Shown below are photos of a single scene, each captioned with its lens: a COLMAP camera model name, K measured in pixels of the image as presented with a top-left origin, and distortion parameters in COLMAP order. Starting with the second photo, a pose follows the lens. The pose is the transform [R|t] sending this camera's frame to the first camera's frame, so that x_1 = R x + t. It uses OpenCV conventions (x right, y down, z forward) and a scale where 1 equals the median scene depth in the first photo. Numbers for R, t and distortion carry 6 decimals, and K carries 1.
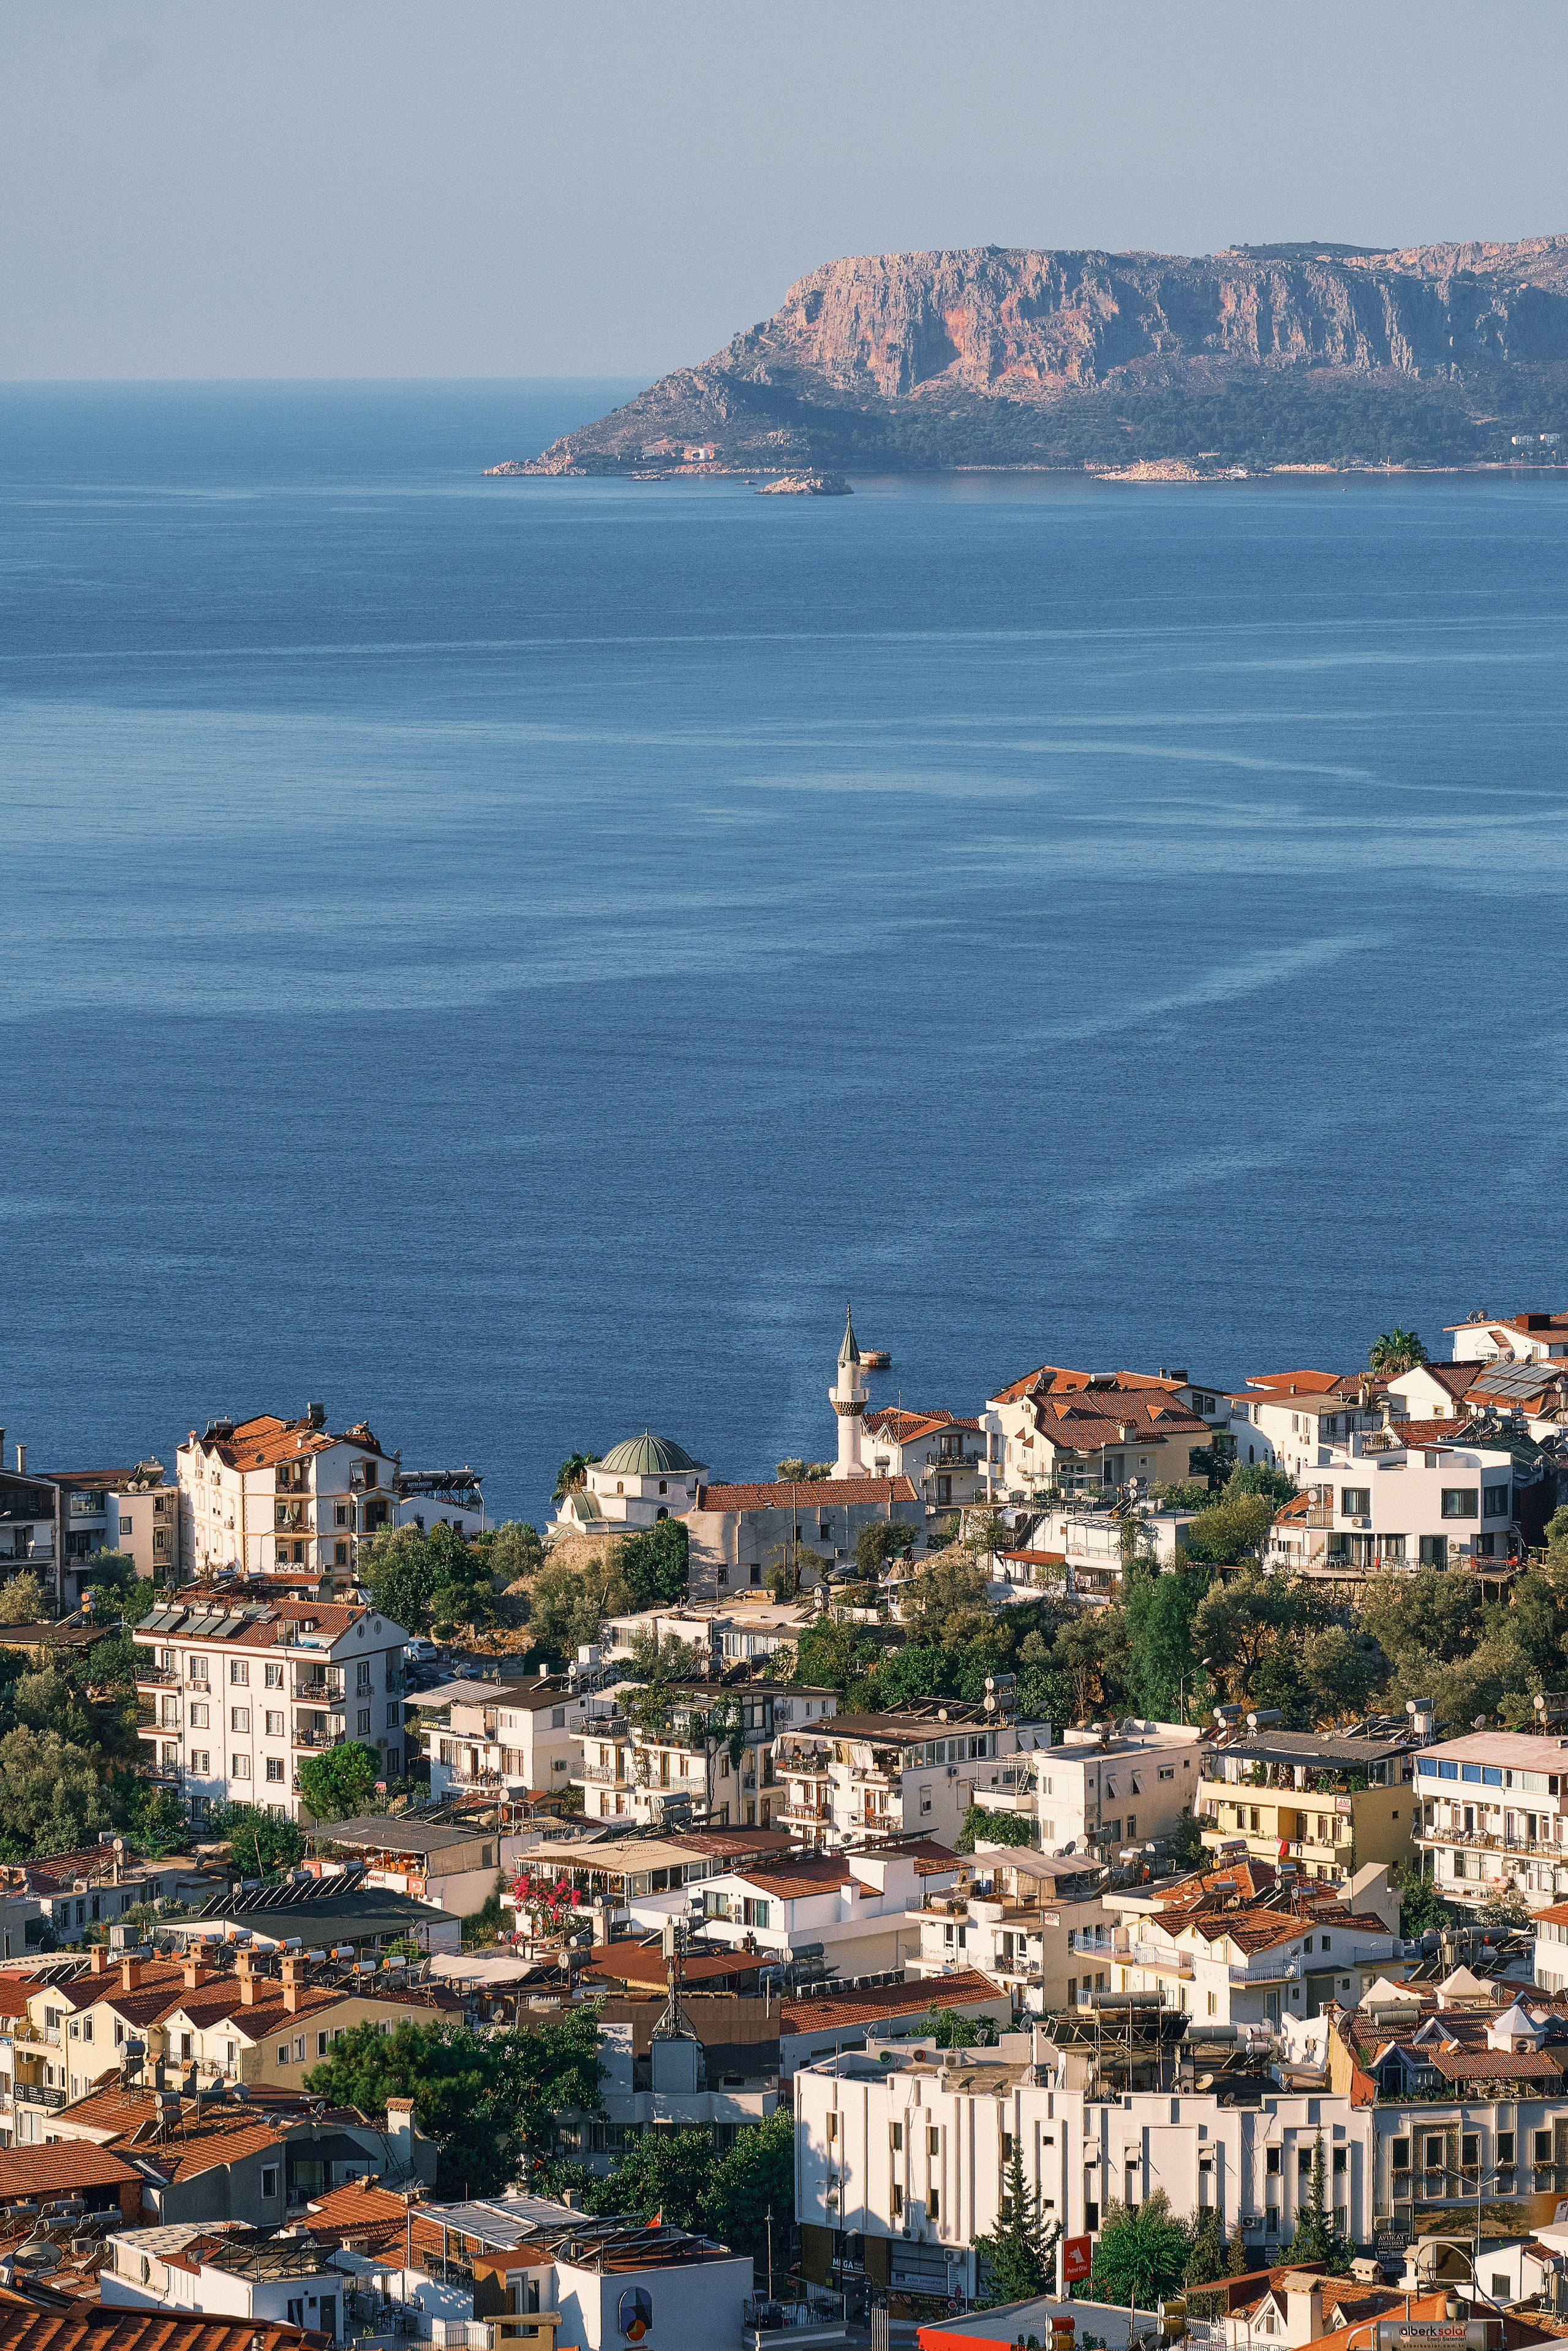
lens RADIAL K [[9613.0, 0, 798.6], [0, 9613.0, 1173.2], [0, 0, 1]] dist [-0.073708, 0.000000]
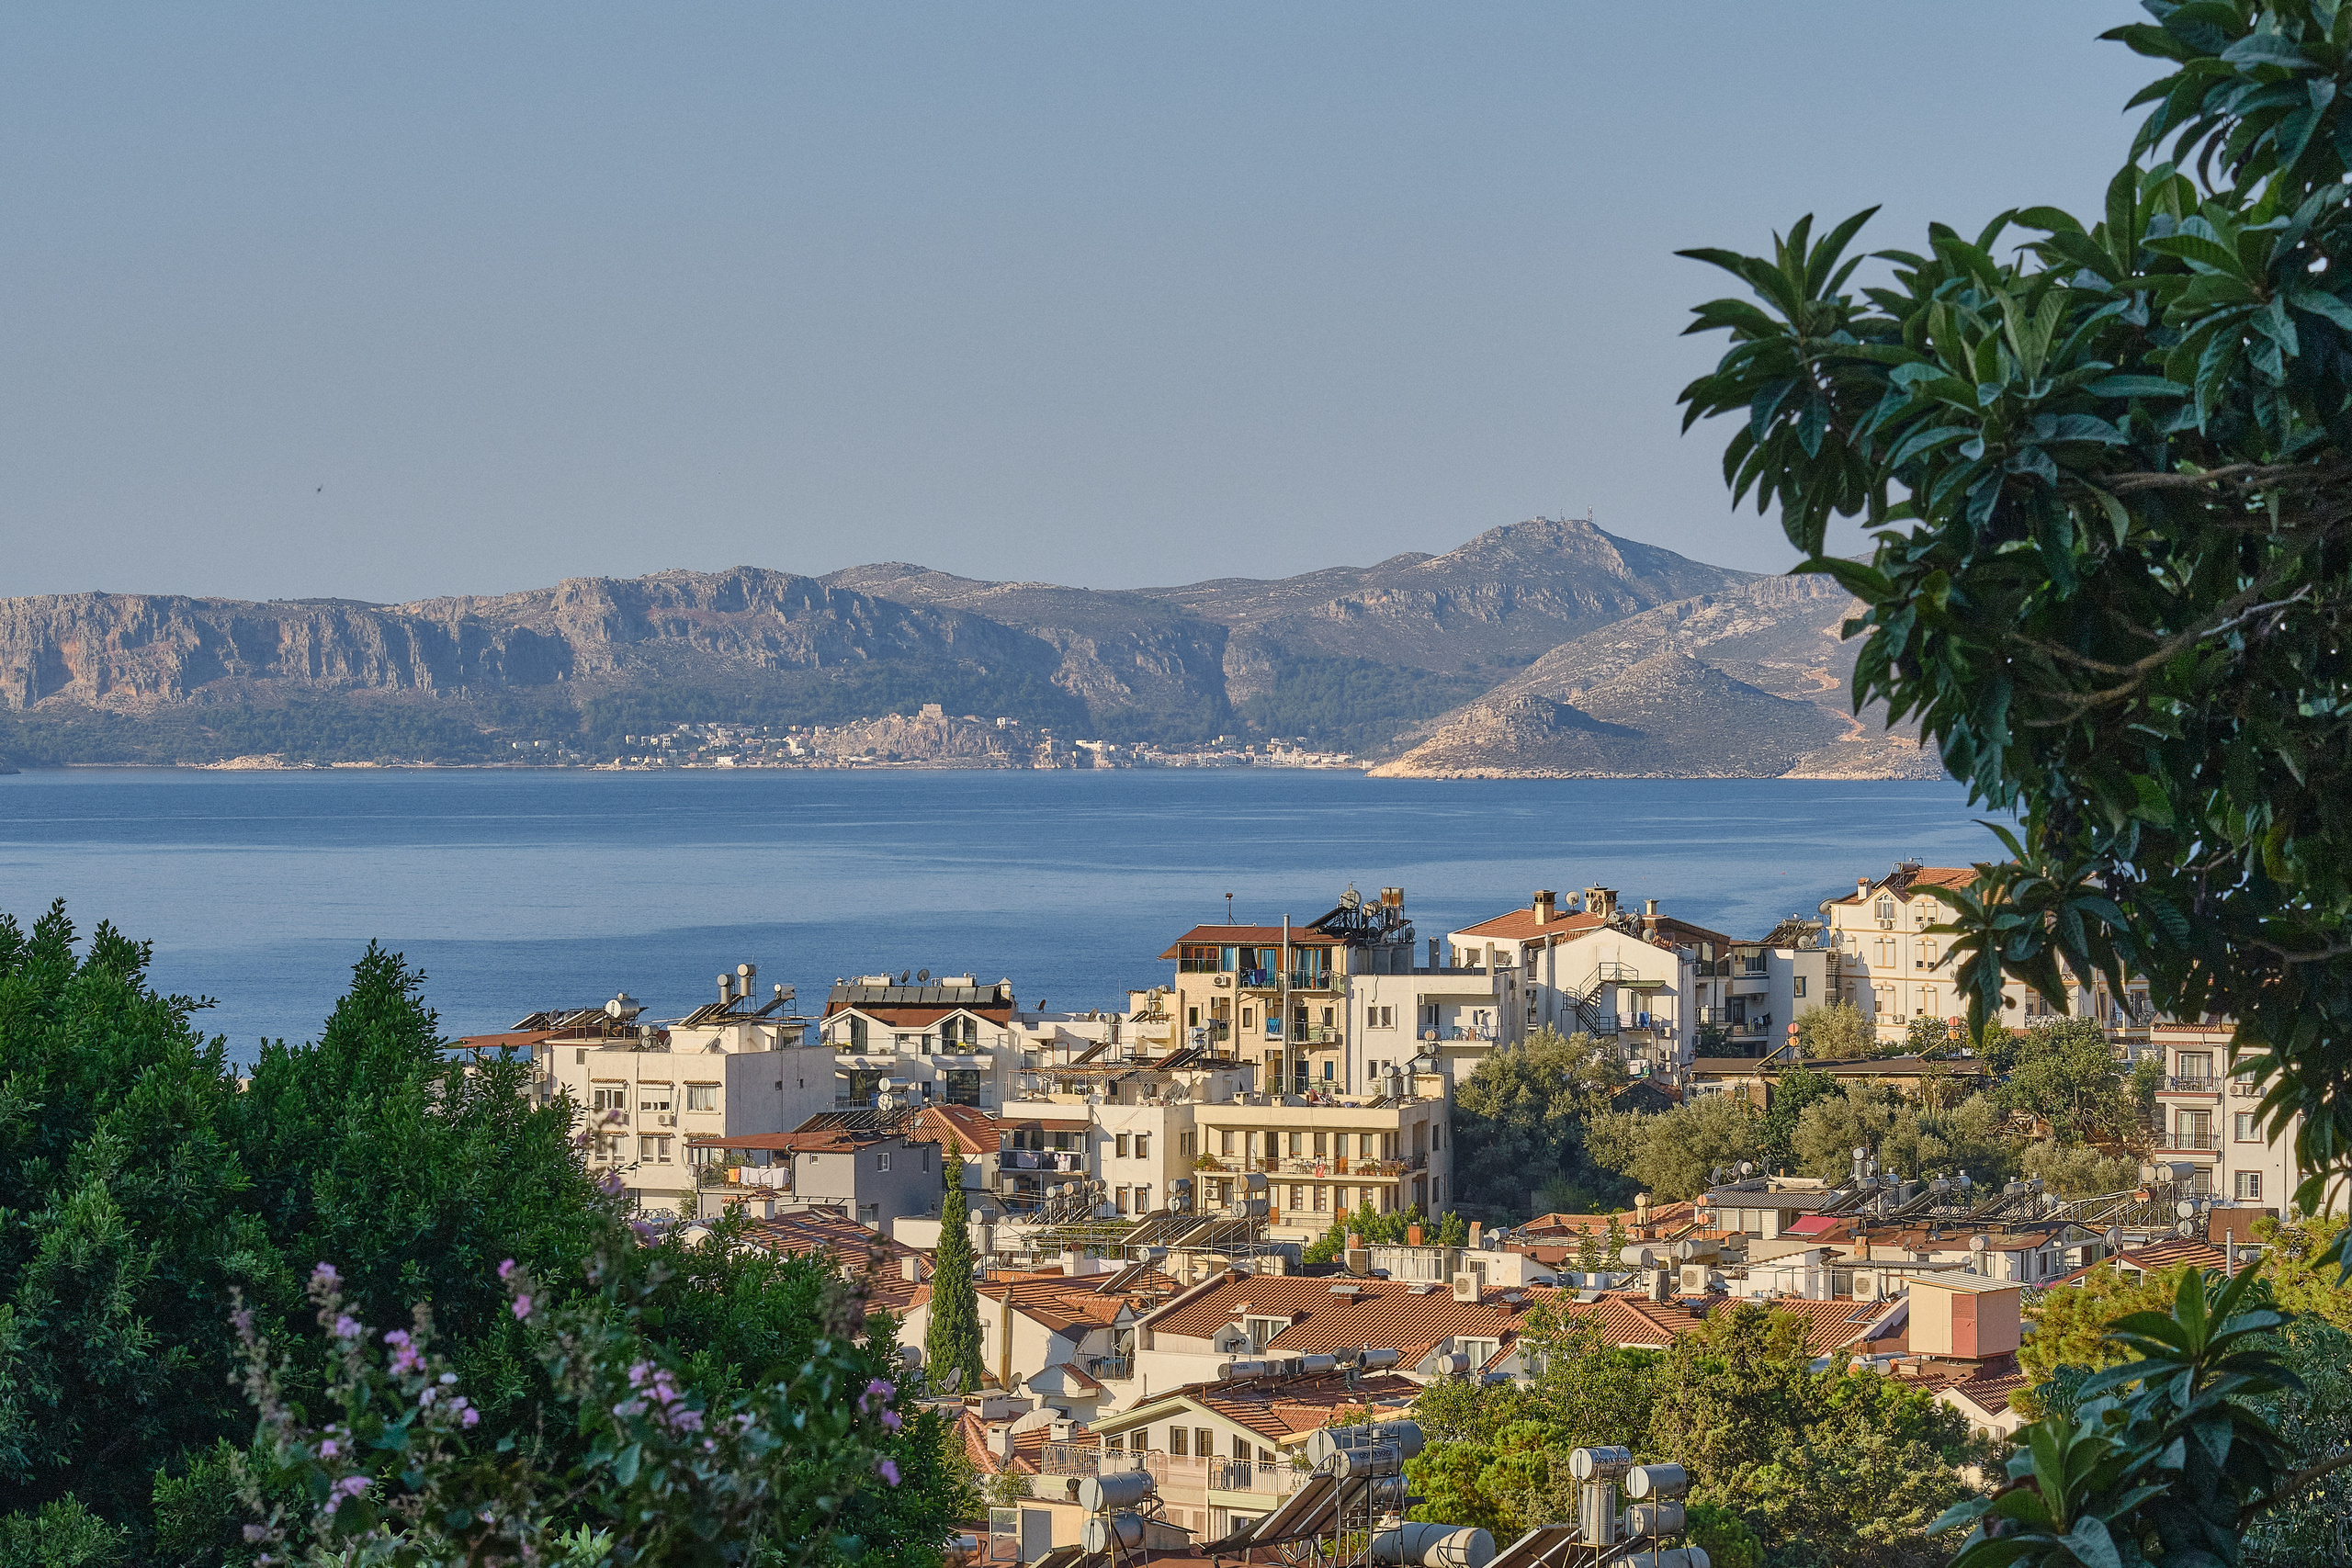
lens RADIAL K [[7373.3, 0, 1157.8], [0, 7373.3, 779.6], [0, 0, 1]] dist [0.004504, 0.000000]
pose [[0.983002, 0.003651, 0.183558, -0.233200], [0.011033, 0.996821, -0.078908, 0.065377], [-0.183262, 0.079592, 0.979837, 0.360006]]
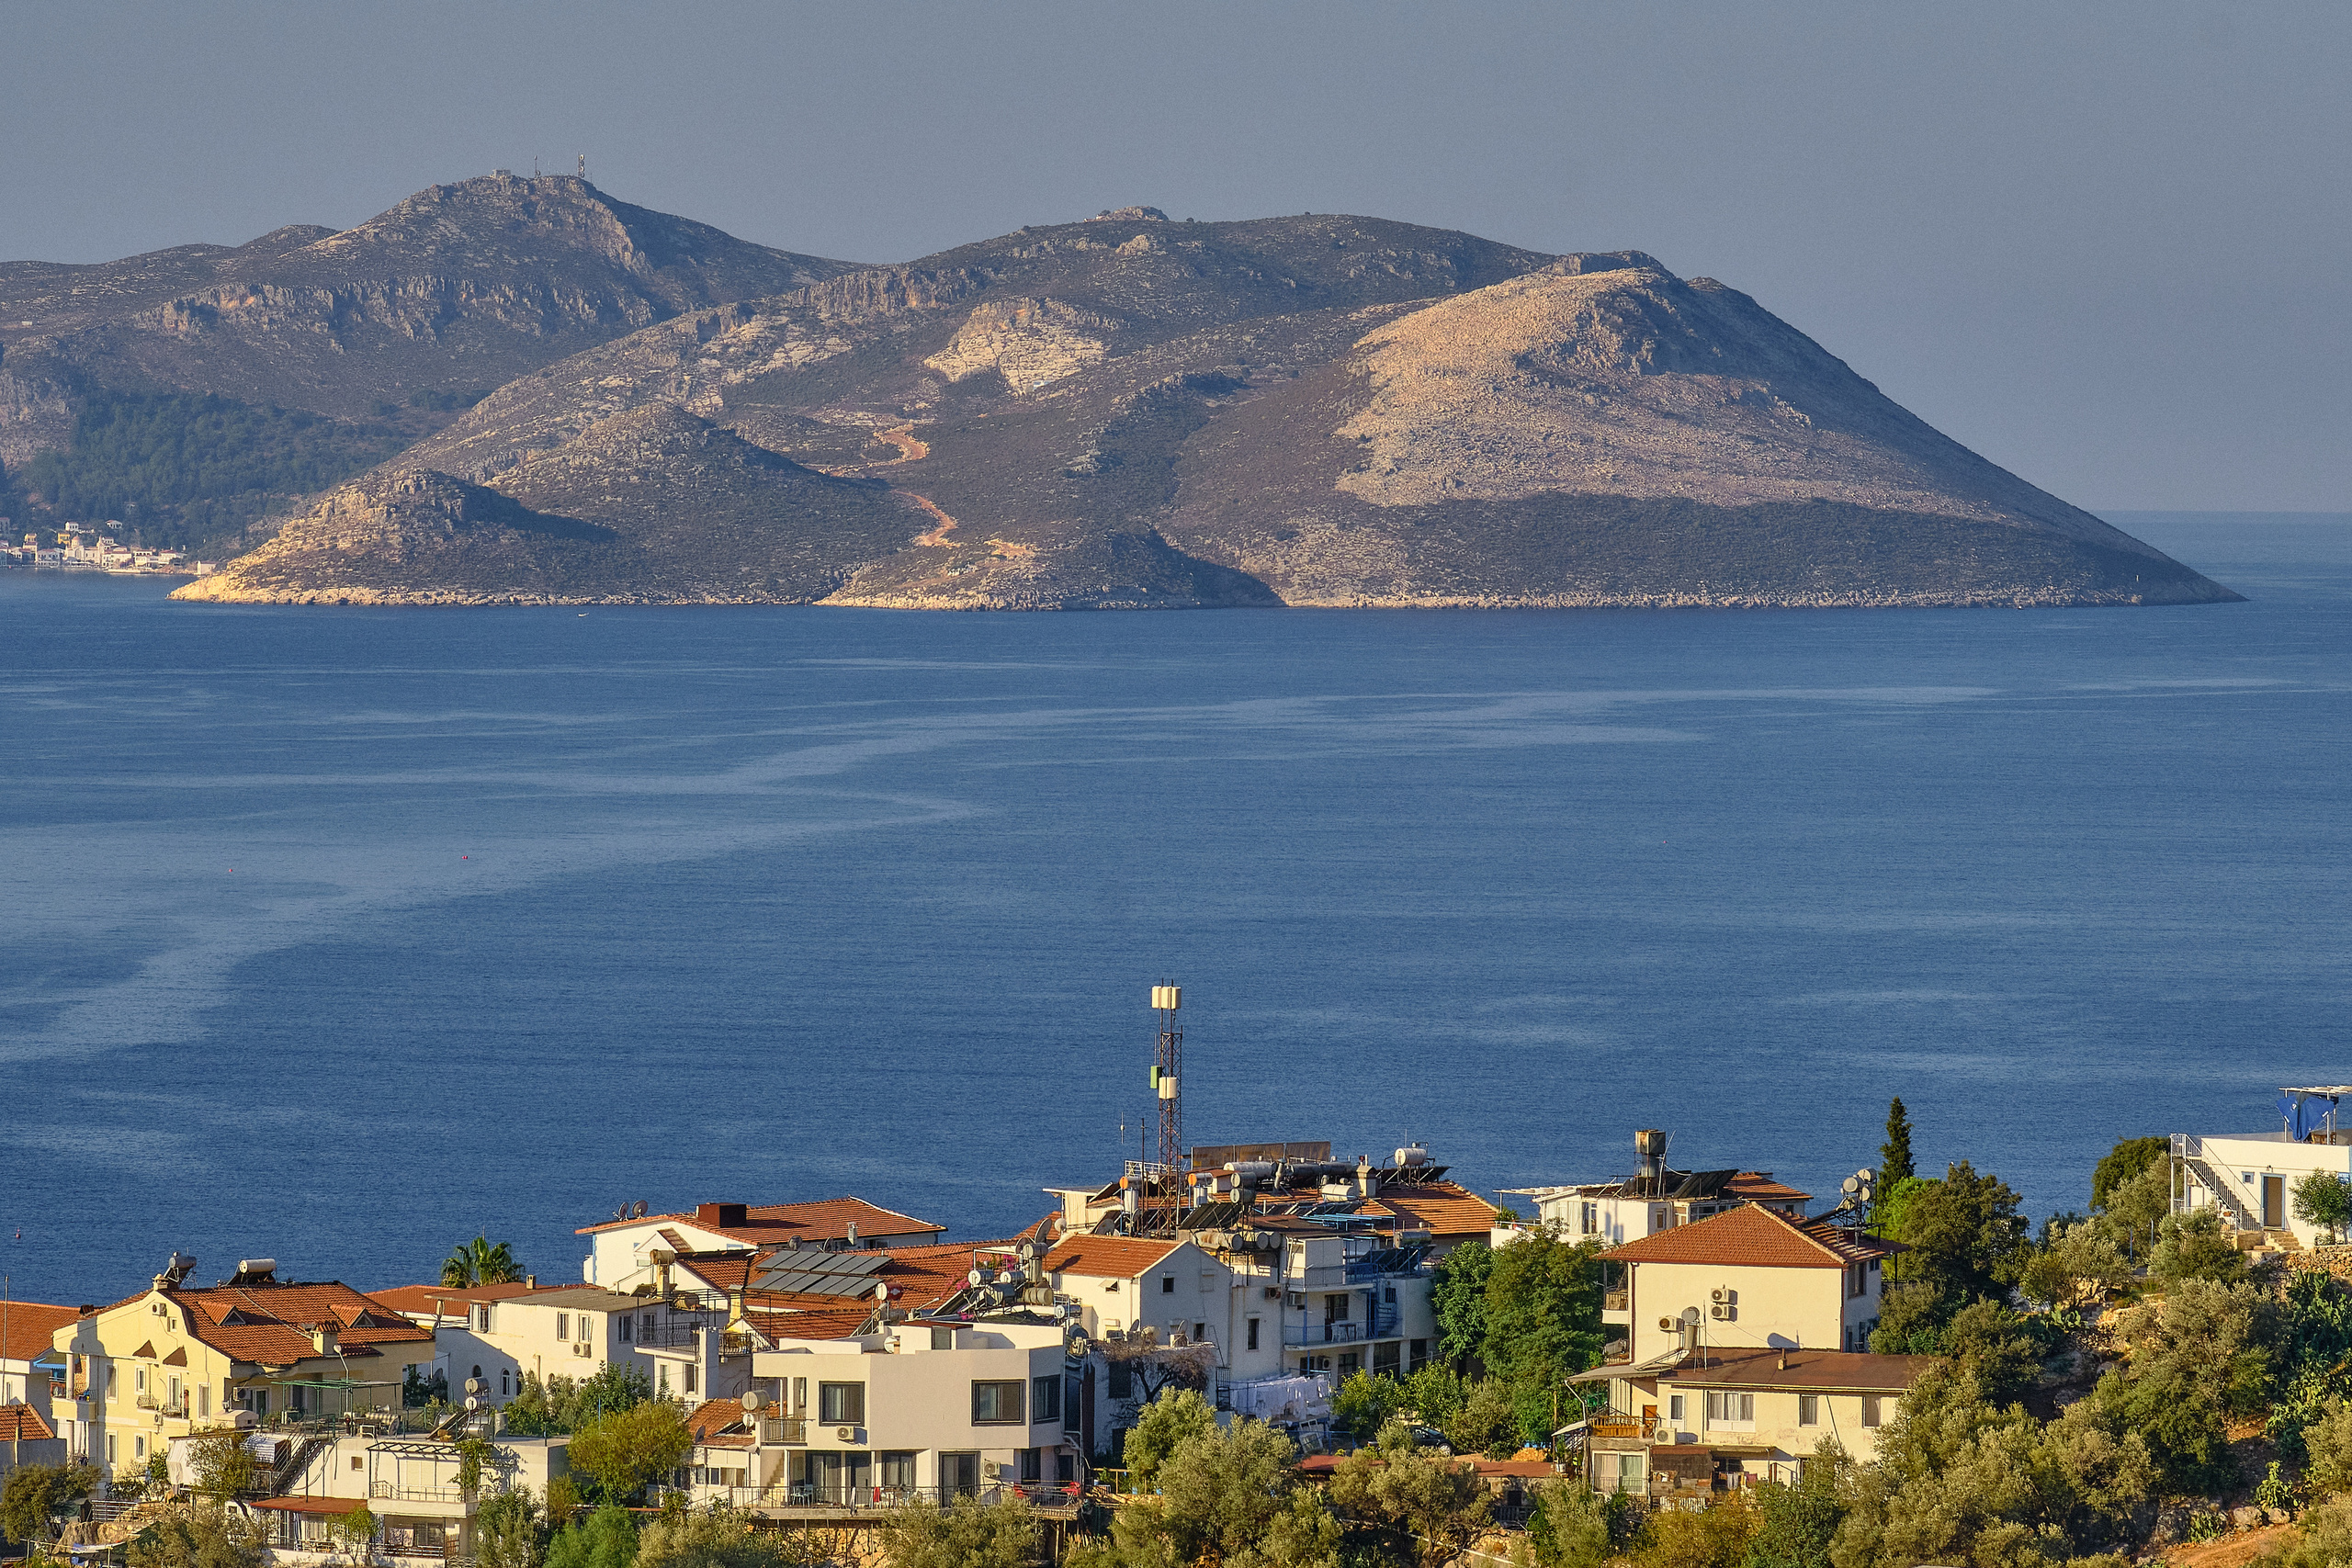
lens RADIAL K [[11583.9, 0, 1169.2], [0, 11583.9, 780.3], [0, 0, 1]] dist [-0.174793, 0.000000]
pose [[0.957458, 0.003819, 0.288547, -0.141171], [0.014146, 0.998089, -0.060151, 0.037225], [-0.288226, 0.061674, 0.955574, 0.215526]]
